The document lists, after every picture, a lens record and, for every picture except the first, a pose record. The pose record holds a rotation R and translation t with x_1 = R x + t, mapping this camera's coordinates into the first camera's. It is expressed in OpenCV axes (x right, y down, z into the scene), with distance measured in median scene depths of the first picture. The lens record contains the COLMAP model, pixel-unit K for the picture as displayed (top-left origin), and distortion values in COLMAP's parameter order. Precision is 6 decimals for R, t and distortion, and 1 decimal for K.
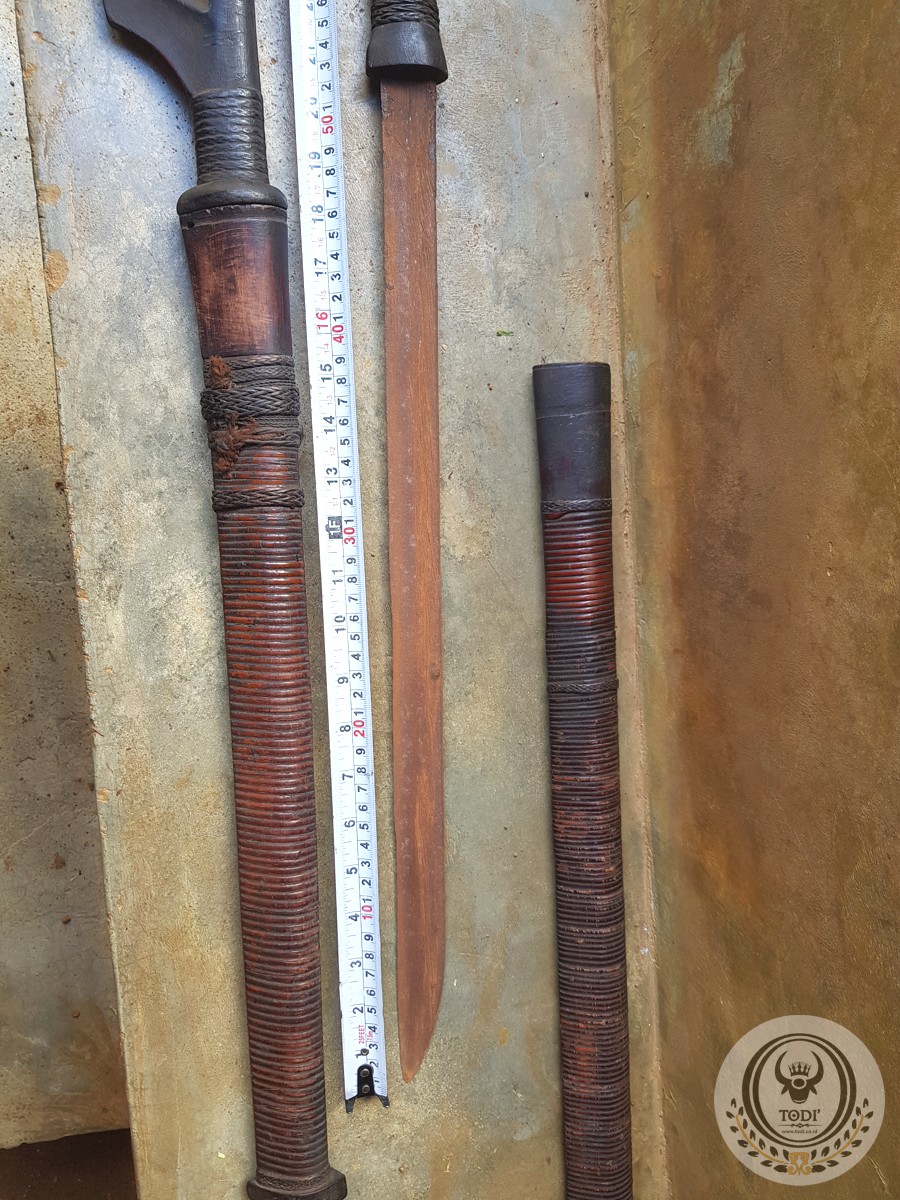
lens RADIAL K [[949.4, 0, 458.9], [0, 949.4, 619.1], [0, 0, 1]] dist [0.047224, -0.108184]
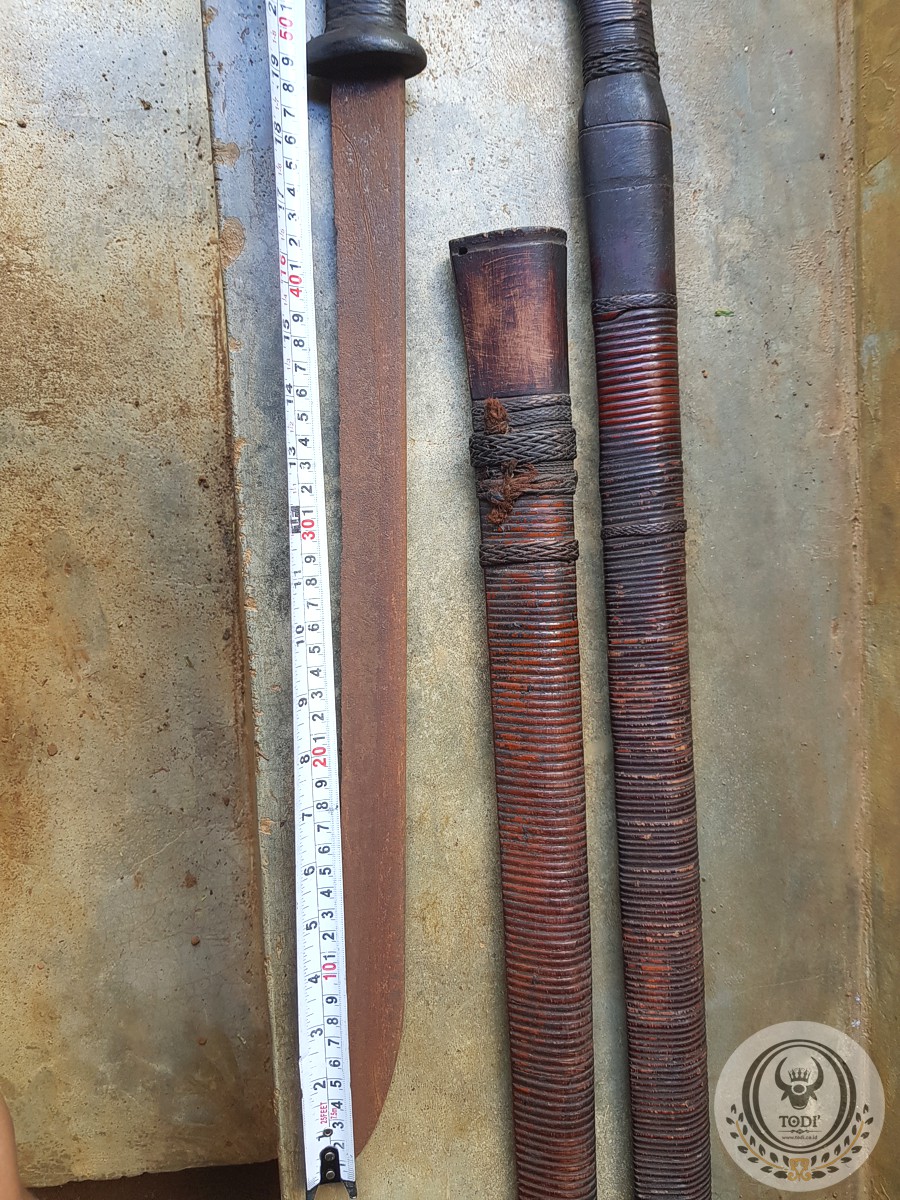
lens RADIAL K [[949.4, 0, 467.7], [0, 949.4, 623.1], [0, 0, 1]] dist [0.047224, -0.108184]
pose [[0.996694, 0.025364, -0.077185, -0.116410], [-0.025255, 0.999678, 0.002390, -0.013823], [0.077221, -0.000433, 0.997014, 0.116001]]
